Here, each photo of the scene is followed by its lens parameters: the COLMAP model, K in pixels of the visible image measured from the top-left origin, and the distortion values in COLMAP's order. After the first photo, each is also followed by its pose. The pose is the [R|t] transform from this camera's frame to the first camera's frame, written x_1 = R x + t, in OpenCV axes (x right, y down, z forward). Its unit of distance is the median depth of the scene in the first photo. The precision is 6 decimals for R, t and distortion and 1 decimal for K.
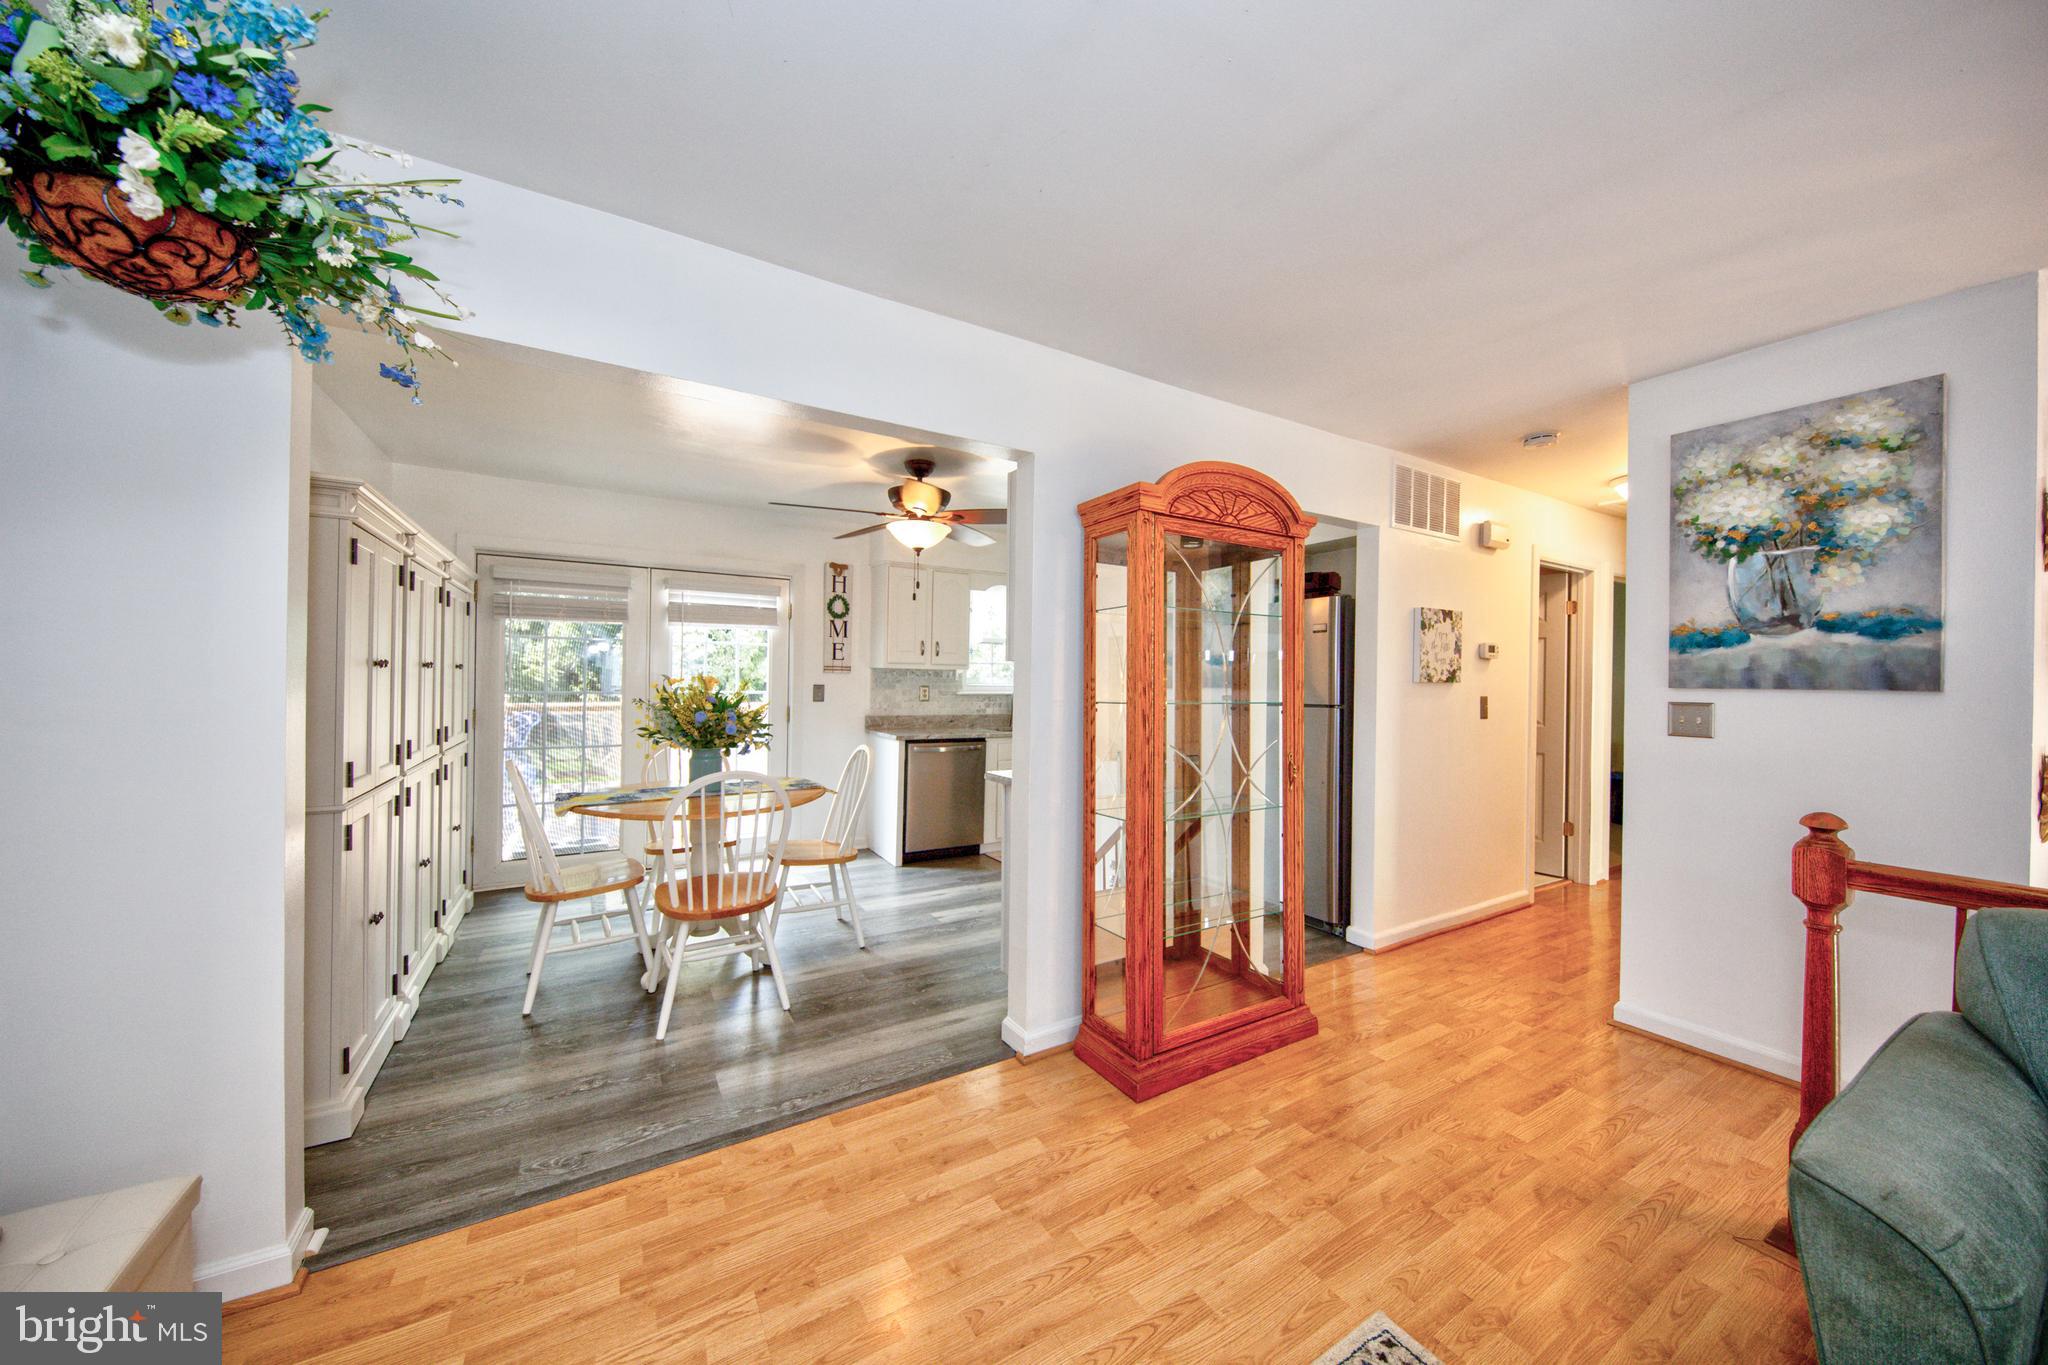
lens RADIAL K [[694.7, 0, 1014.6], [0, 694.7, 681.4], [0, 0, 1]] dist [-0.008683, -0.000151]
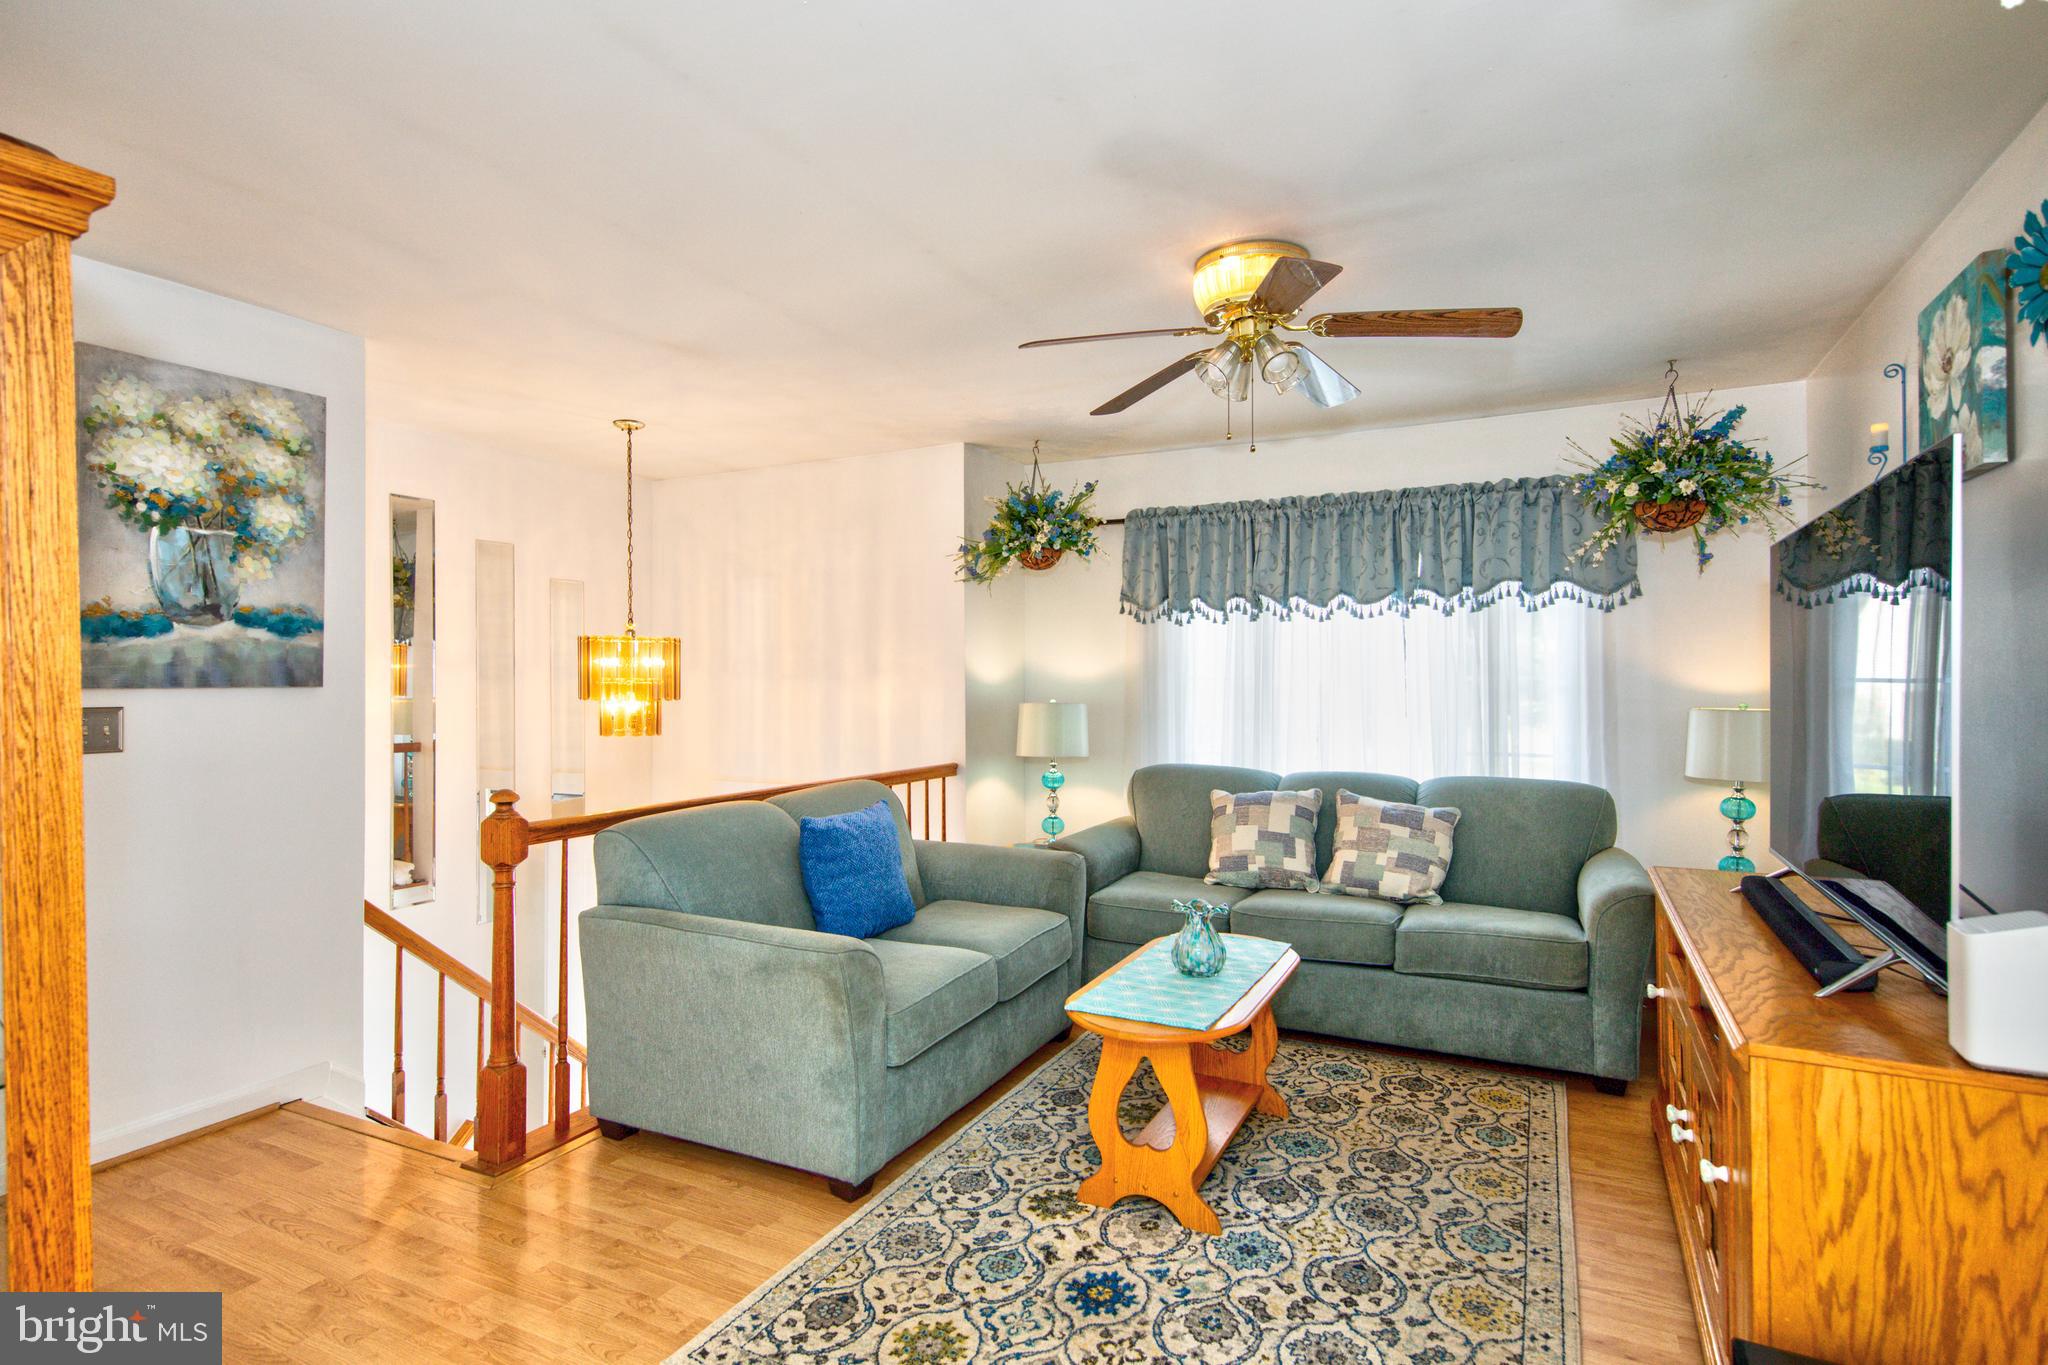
lens RADIAL K [[1039.5, 0, 997.9], [0, 1039.5, 677.5], [0, 0, 1]] dist [0.016989, 0.001906]
pose [[-0.527998, -0.009115, 0.849197, -0.510734], [0.000029, 0.999942, 0.010751, -0.014303], [-0.849246, 0.005701, -0.527967, 0.766479]]
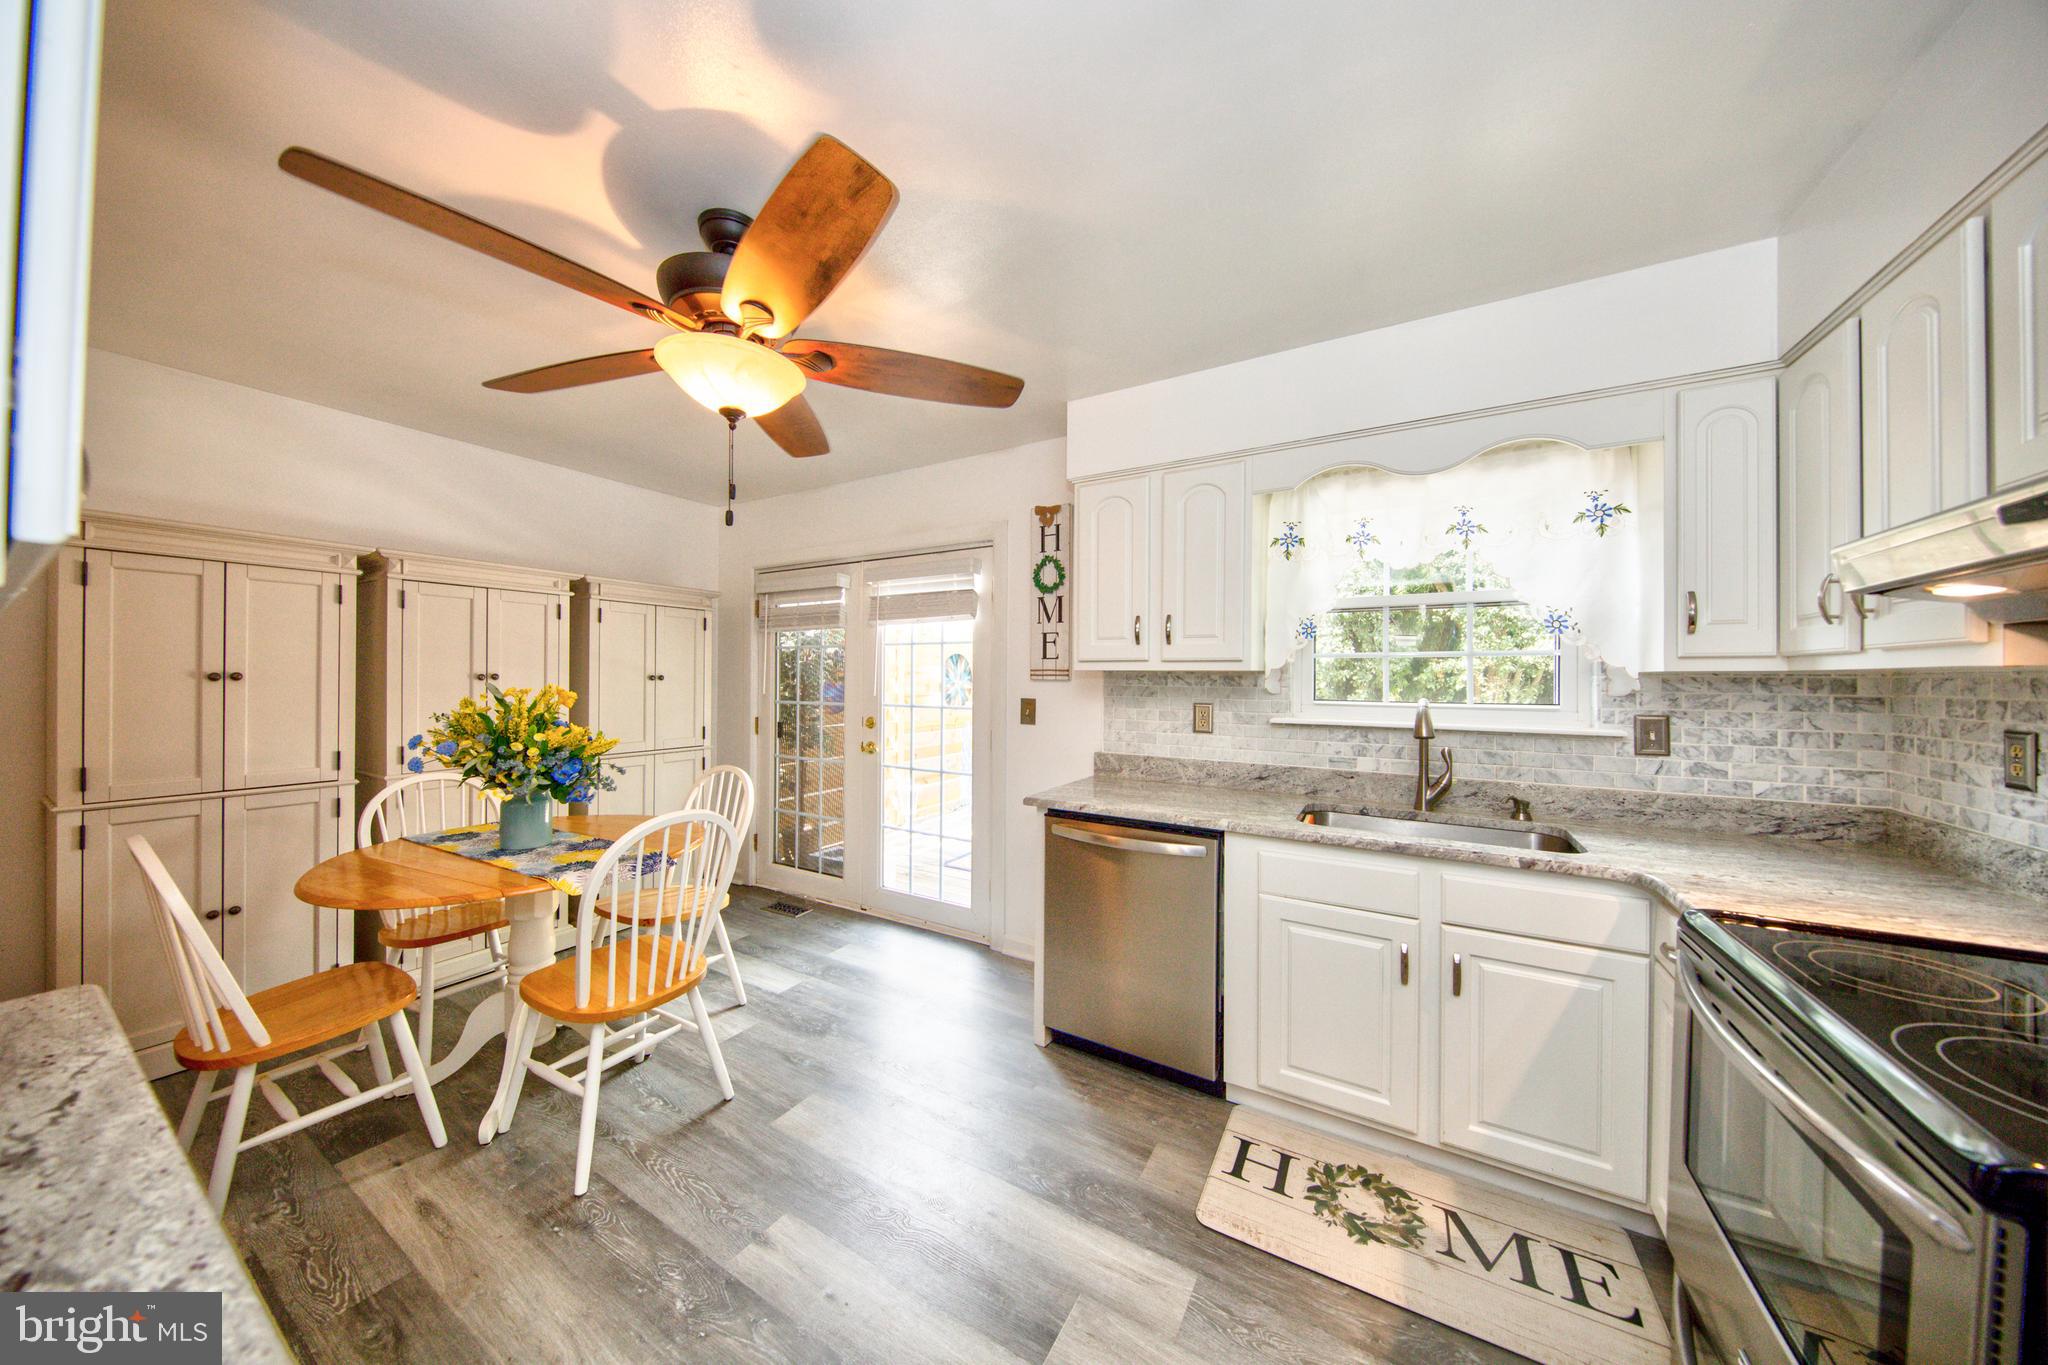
lens RADIAL K [[639.9, 0, 1023.3], [0, 639.9, 677.7], [0, 0, 1]] dist [-0.008397, -0.000359]
pose [[0.491412, -0.011033, -0.870857, 0.487776], [-0.005199, 0.999865, -0.015602, -0.010905], [0.870912, 0.012195, 0.491288, 1.425078]]
